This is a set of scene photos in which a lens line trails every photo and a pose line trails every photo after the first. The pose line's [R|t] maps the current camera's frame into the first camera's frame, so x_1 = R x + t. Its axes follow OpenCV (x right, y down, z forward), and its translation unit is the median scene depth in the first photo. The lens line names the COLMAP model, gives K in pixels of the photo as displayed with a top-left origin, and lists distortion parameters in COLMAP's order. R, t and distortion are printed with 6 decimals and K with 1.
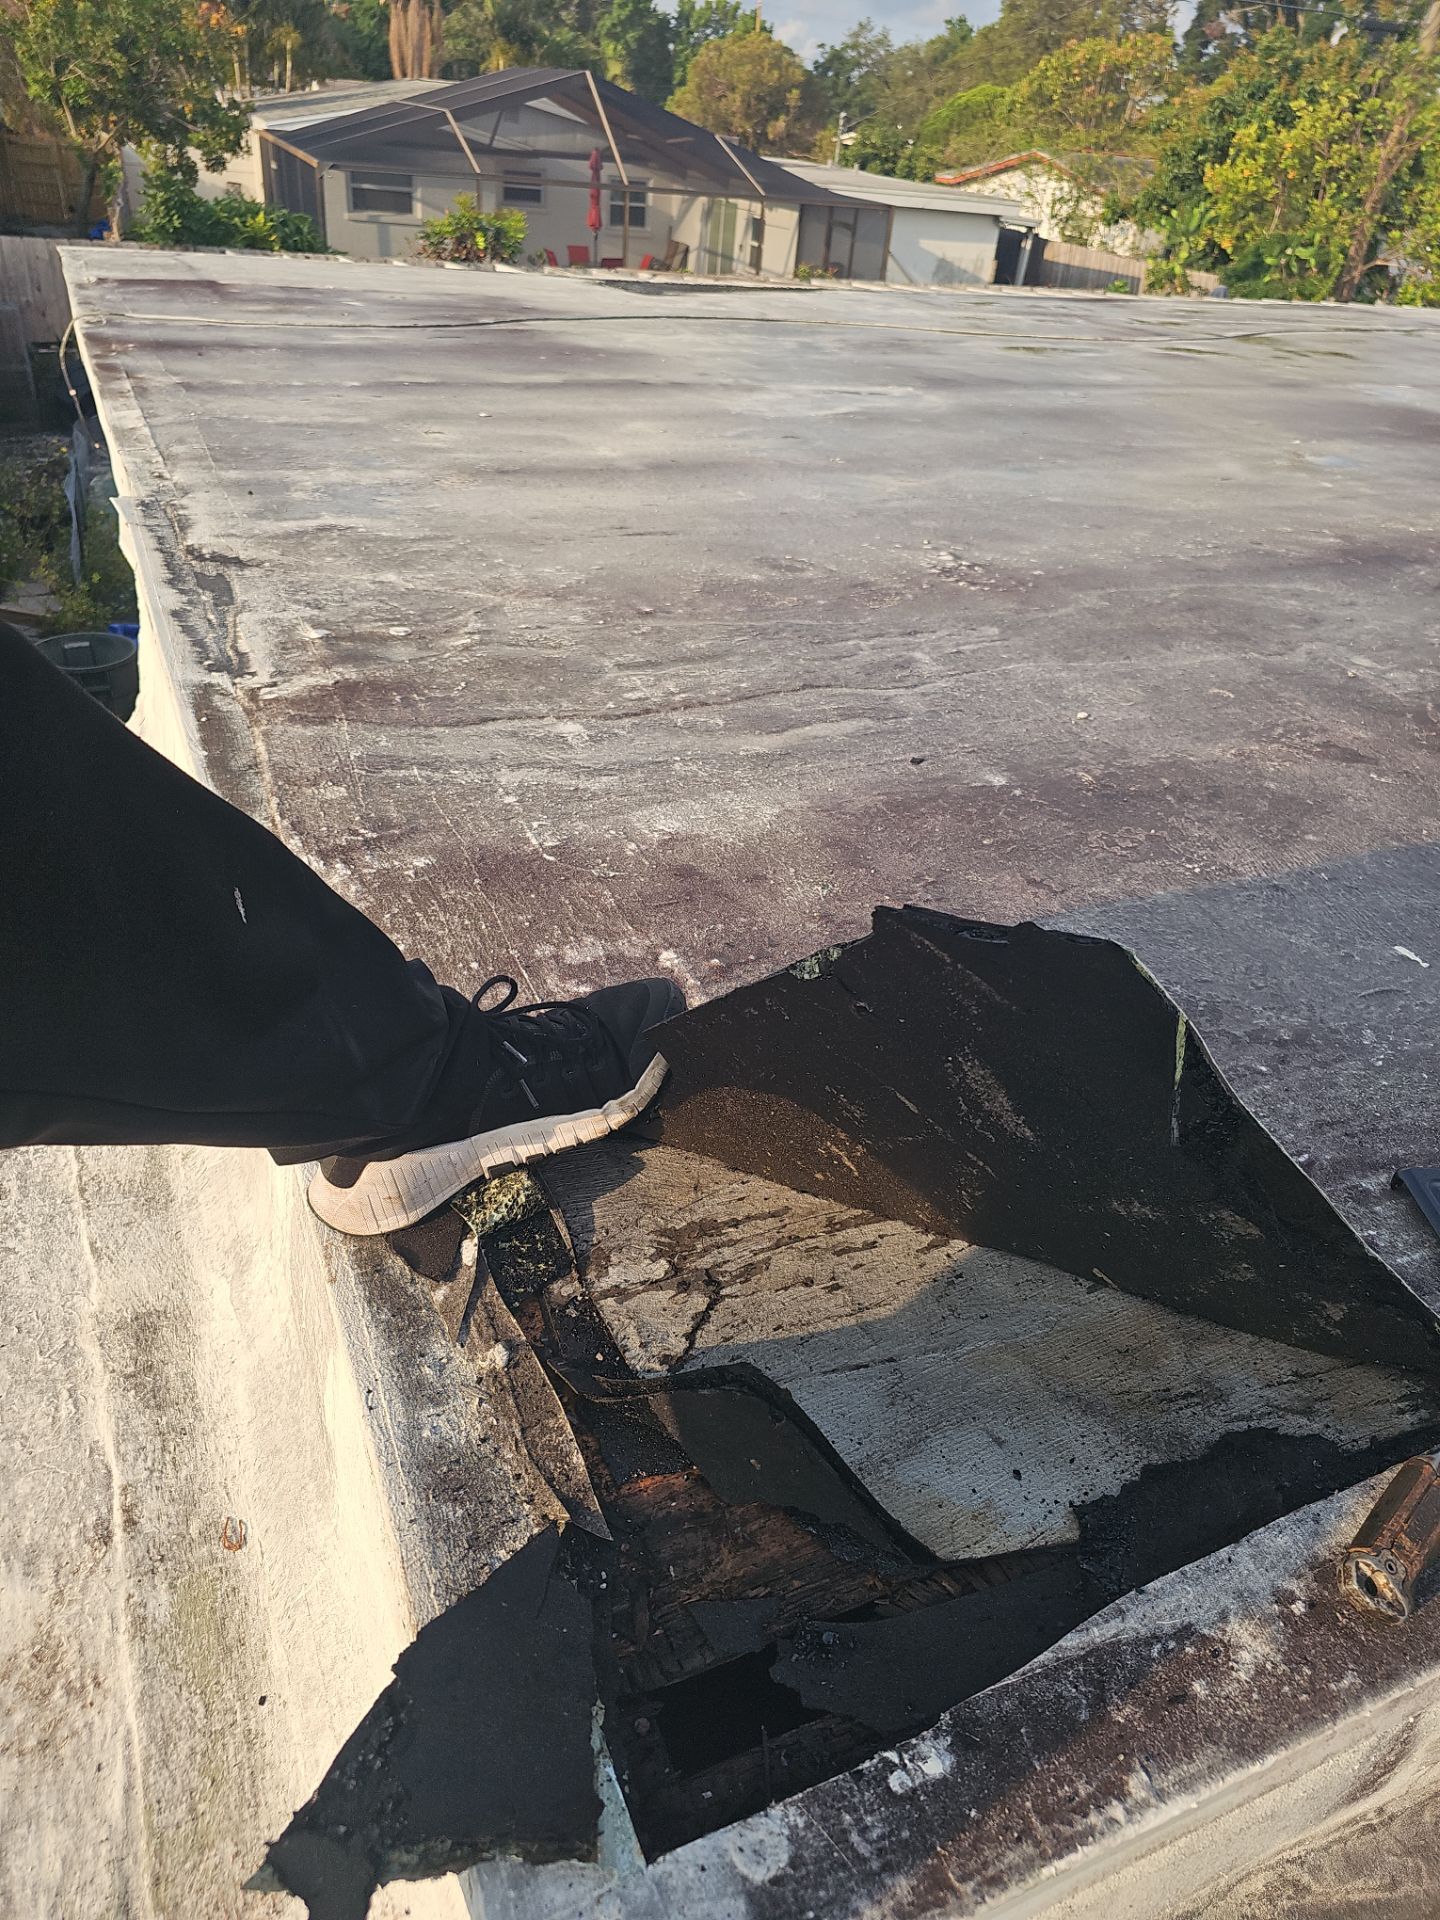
lens RADIAL K [[1295.8, 0, 729.3], [0, 1295.8, 956.3], [0, 0, 1]] dist [0.060423, -0.051847]
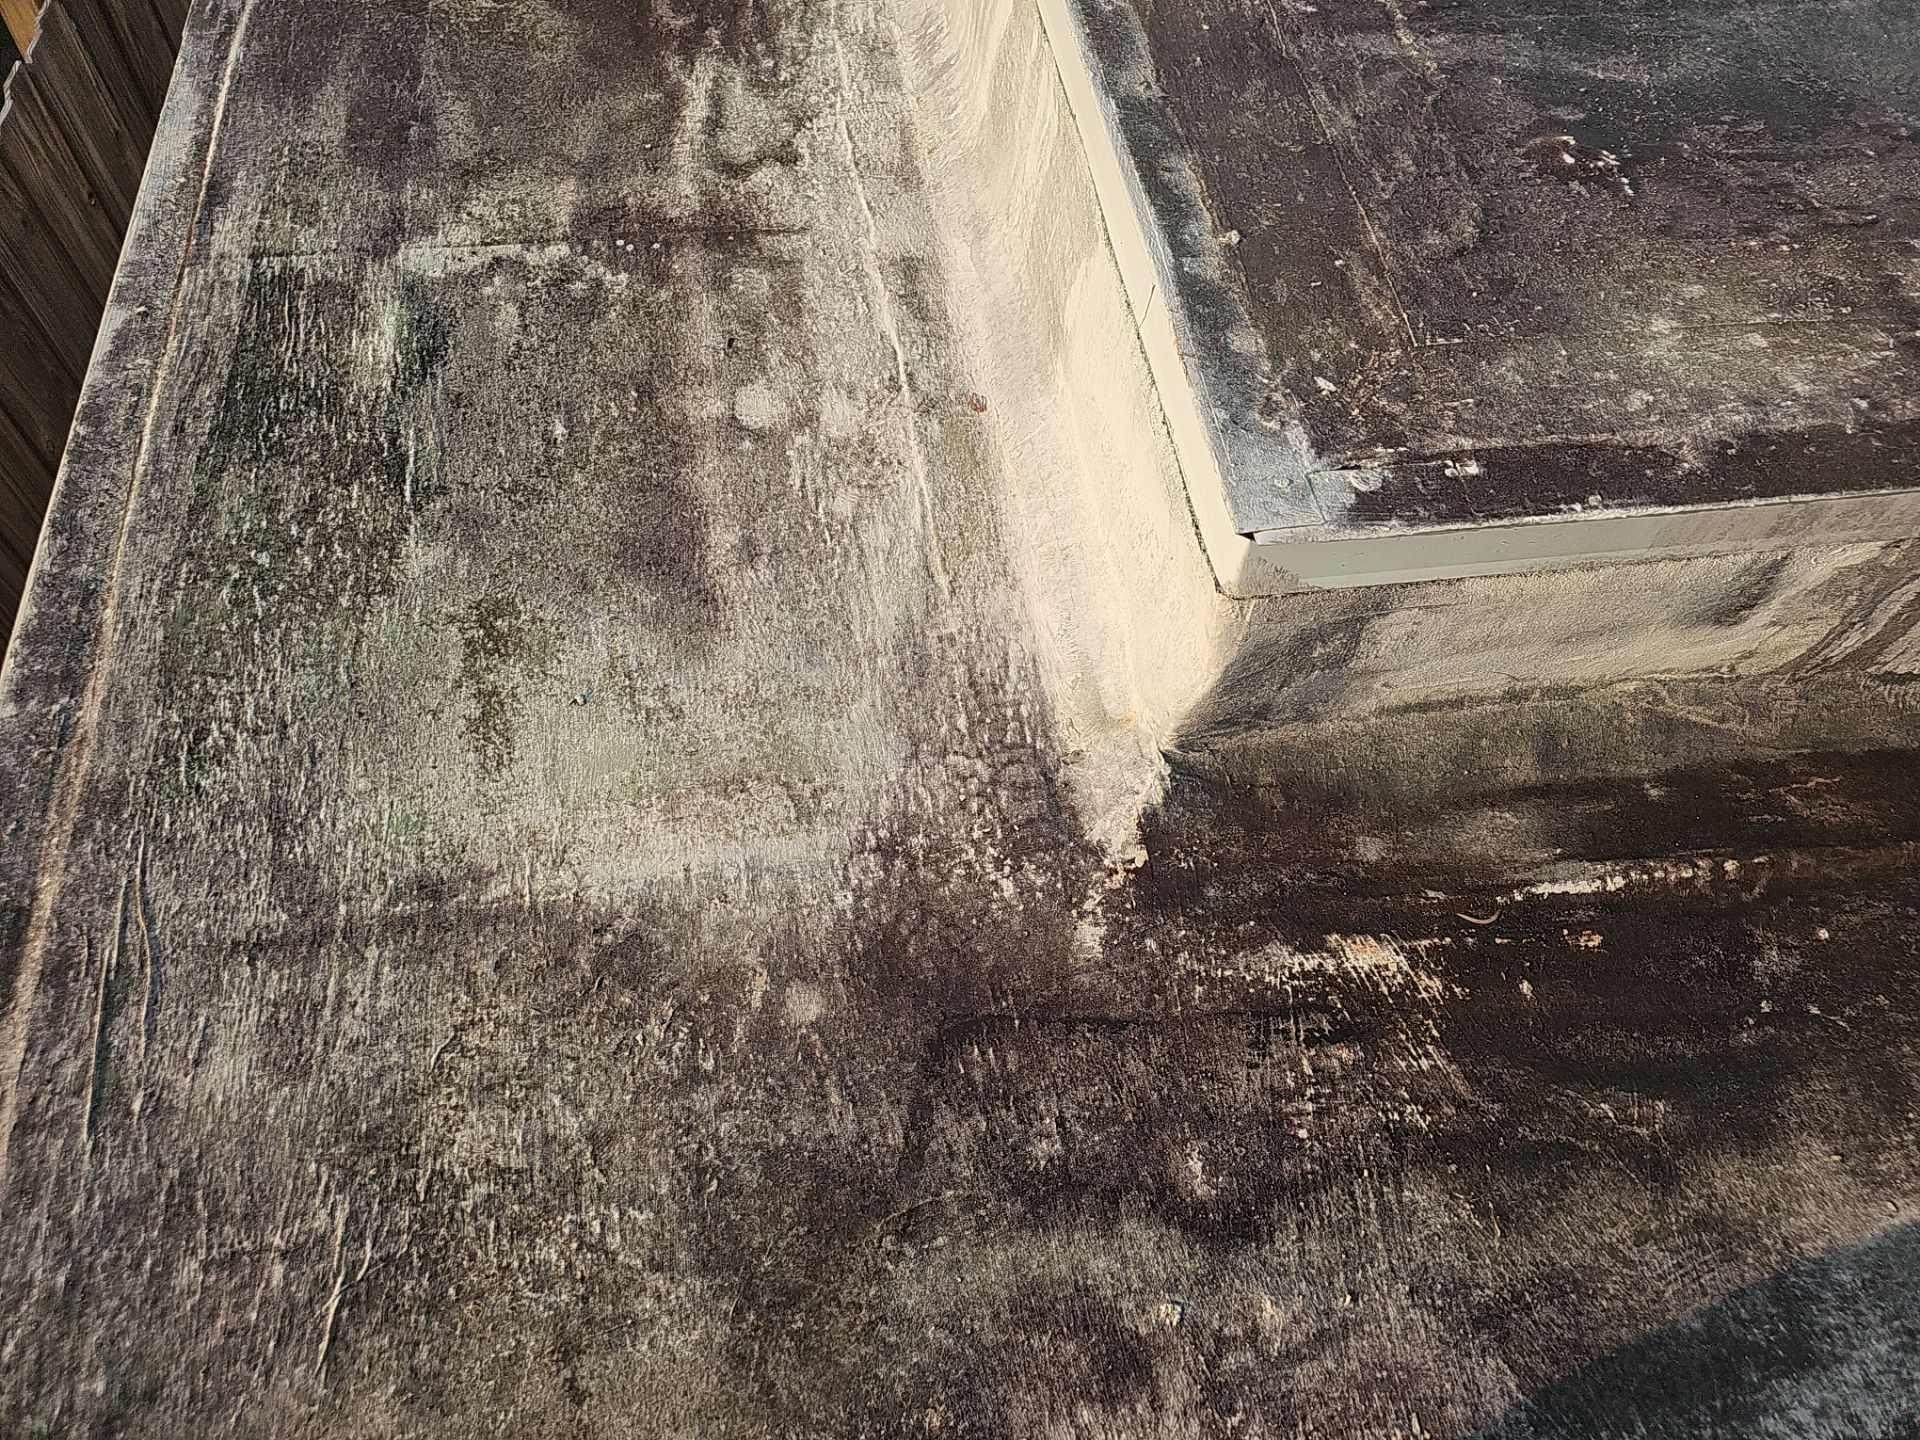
lens RADIAL K [[1295.8, 0, 987.8], [0, 1295.8, 716.6], [0, 0, 1]] dist [0.060423, -0.051847]
pose [[0.964859, 0.216591, -0.148781, -0.005125], [-0.138570, 0.900475, 0.412242, 0.010755], [0.223261, -0.377139, 0.898844, -0.030599]]
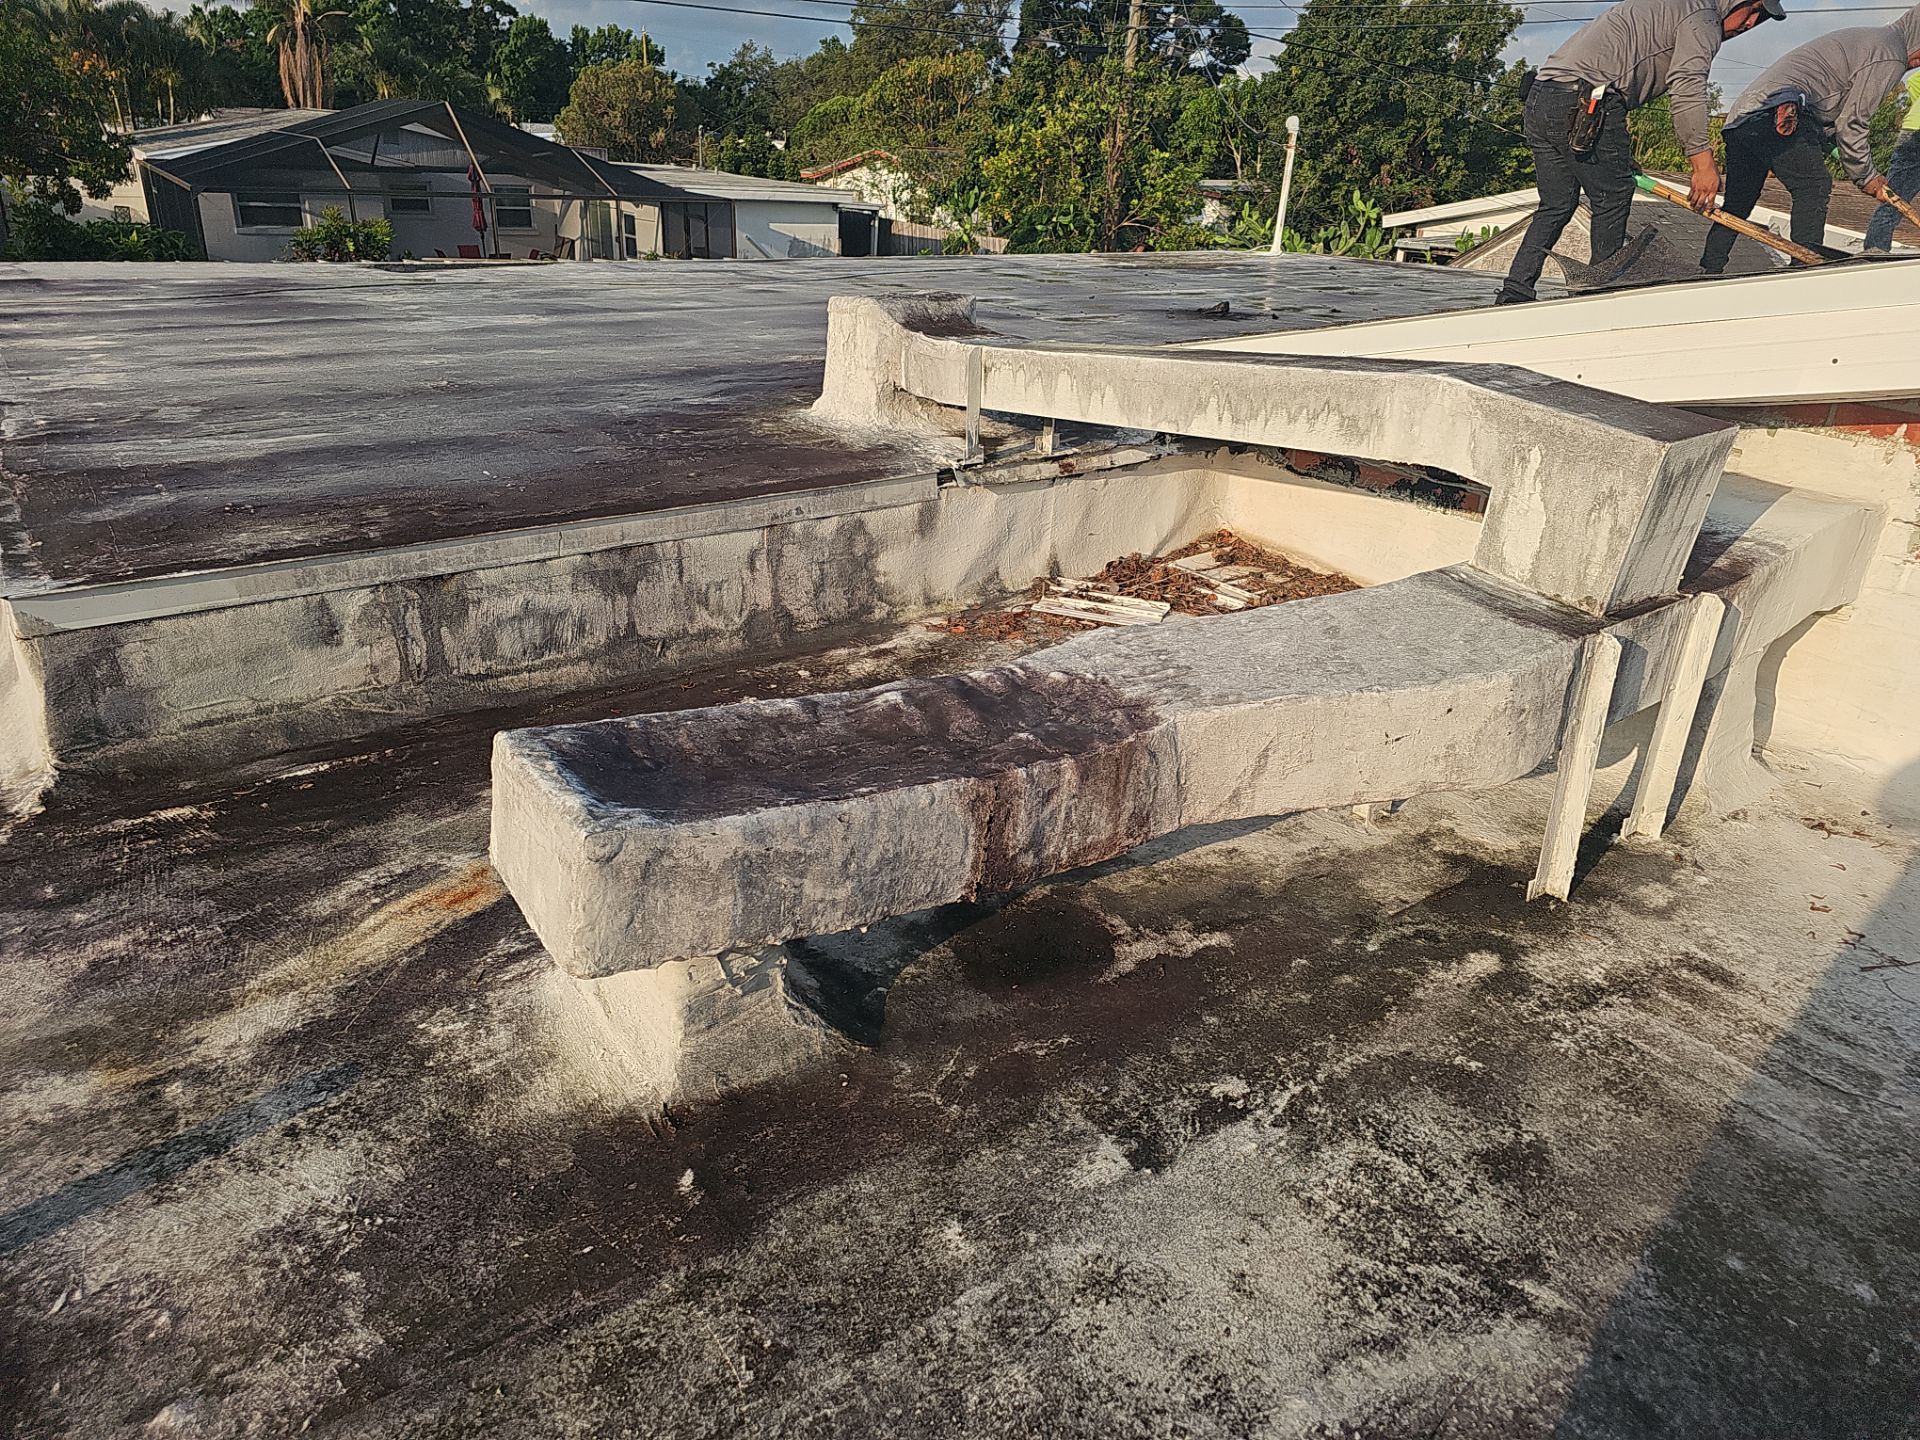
lens RADIAL K [[1284.1, 0, 960.8], [0, 1284.1, 710.4], [0, 0, 1]] dist [0.066031, -0.042668]
pose [[0.975634, -0.124313, 0.180790, 0.072143], [0.148583, 0.980643, -0.127528, 0.073862], [-0.161437, 0.151283, 0.975219, -0.128189]]
